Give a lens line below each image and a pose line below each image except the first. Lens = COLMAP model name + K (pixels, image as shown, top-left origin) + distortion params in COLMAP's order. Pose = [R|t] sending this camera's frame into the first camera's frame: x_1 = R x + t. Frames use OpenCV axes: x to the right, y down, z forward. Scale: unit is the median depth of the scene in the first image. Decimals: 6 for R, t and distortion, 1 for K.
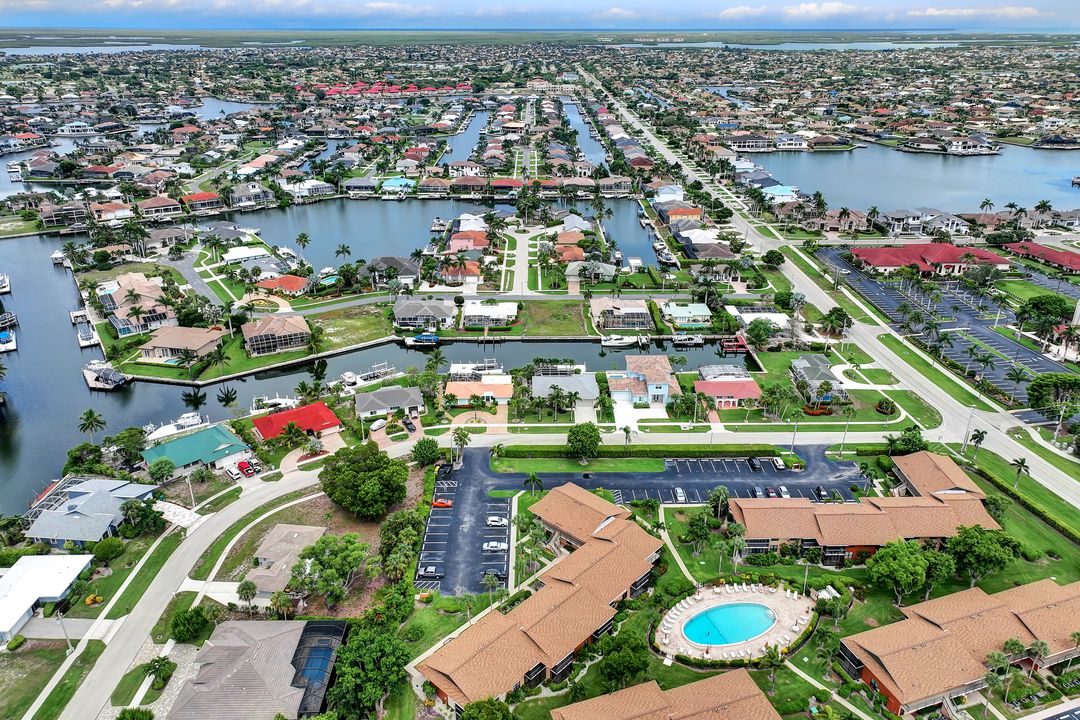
lens RADIAL K [[763.3, 0, 545.1], [0, 763.3, 364.4], [0, 0, 1]] dist [0.002725, 0.015970]
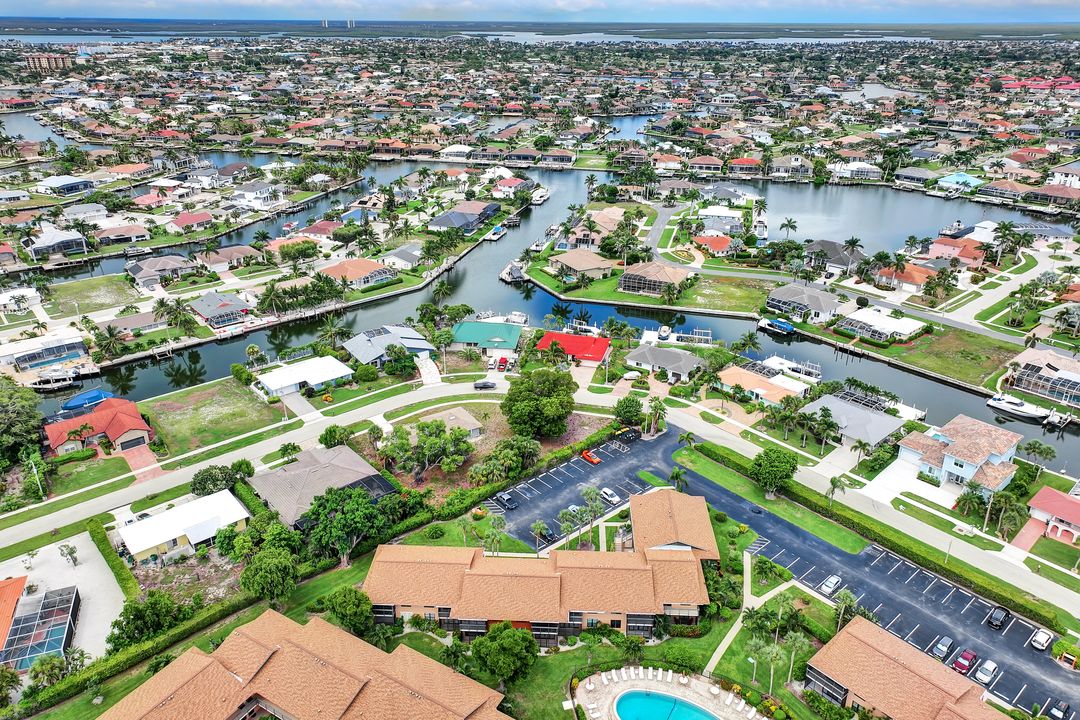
lens RADIAL K [[763.3, 0, 539.4], [0, 763.3, 358.9], [0, 0, 1]] dist [0.002725, 0.015970]
pose [[0.634172, 0.315770, -0.705773, 0.369140], [-0.319789, 0.938191, 0.132411, -0.030420], [0.703961, 0.141727, 0.695954, 0.228251]]
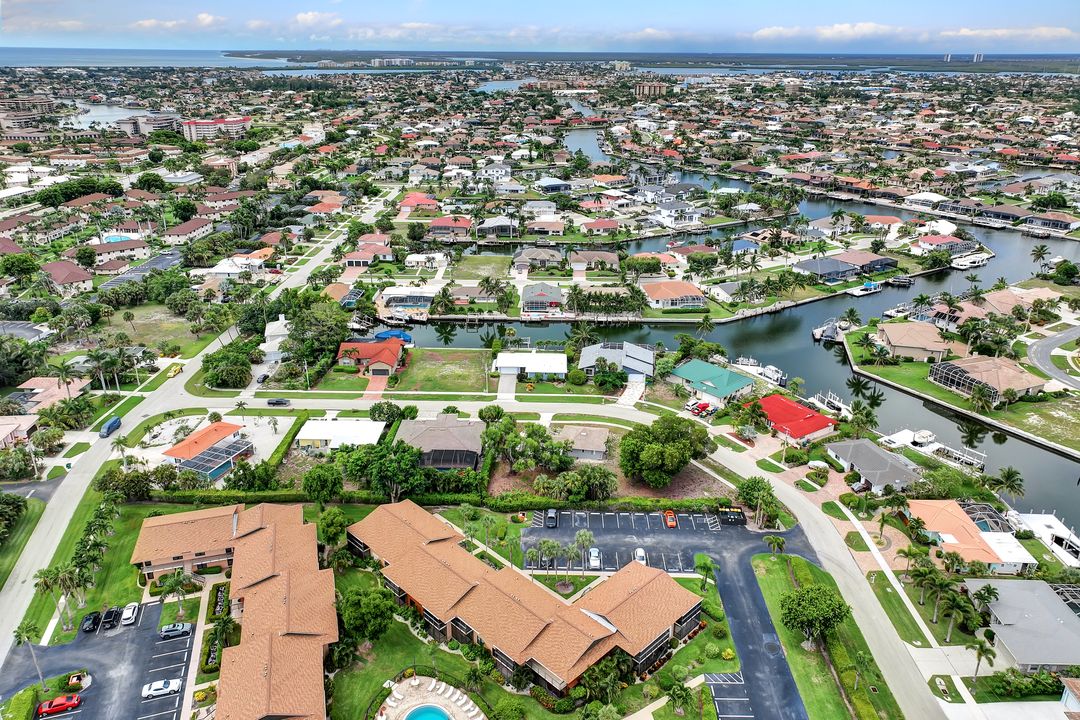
lens RADIAL K [[763.3, 0, 522.2], [0, 763.3, 363.2], [0, 0, 1]] dist [0.002725, 0.015970]
pose [[-0.067502, 0.377717, -0.923457, 0.497266], [-0.415117, 0.831019, 0.370251, -0.175886], [0.907260, 0.408336, 0.100701, 0.559574]]
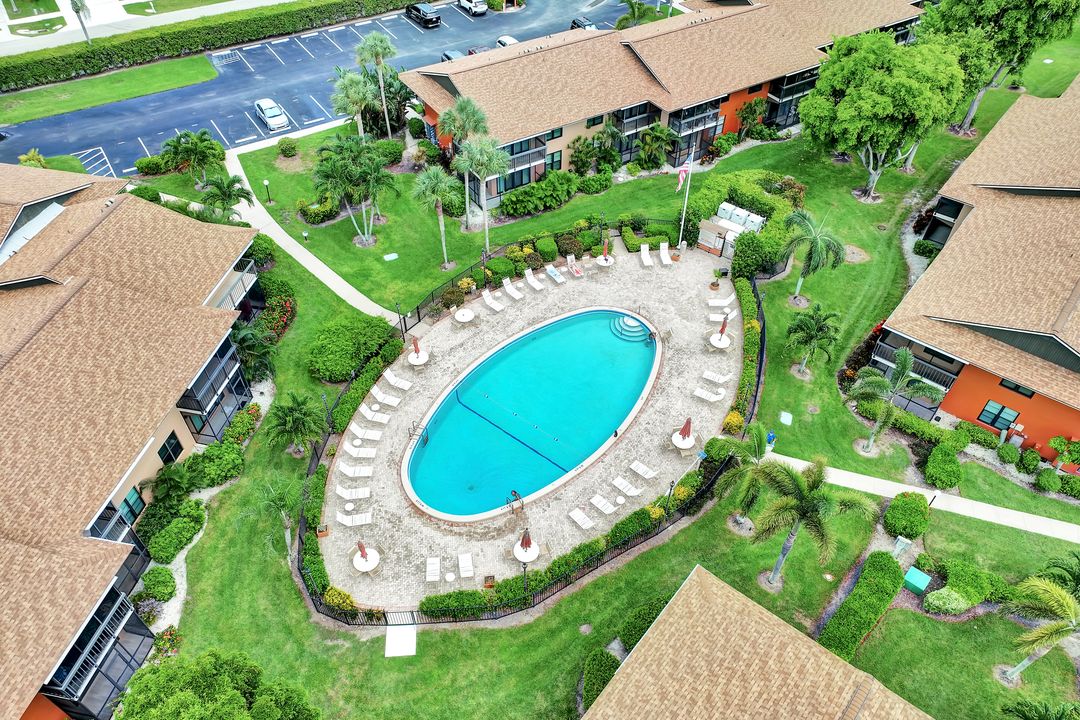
lens RADIAL K [[763.3, 0, 540.7], [0, 763.3, 370.7], [0, 0, 1]] dist [0.002725, 0.015970]
pose [[0.853374, -0.367803, 0.369422, 0.086485], [0.213868, 0.893291, 0.395336, 0.135097], [-0.475408, -0.258362, 0.840973, 0.488022]]
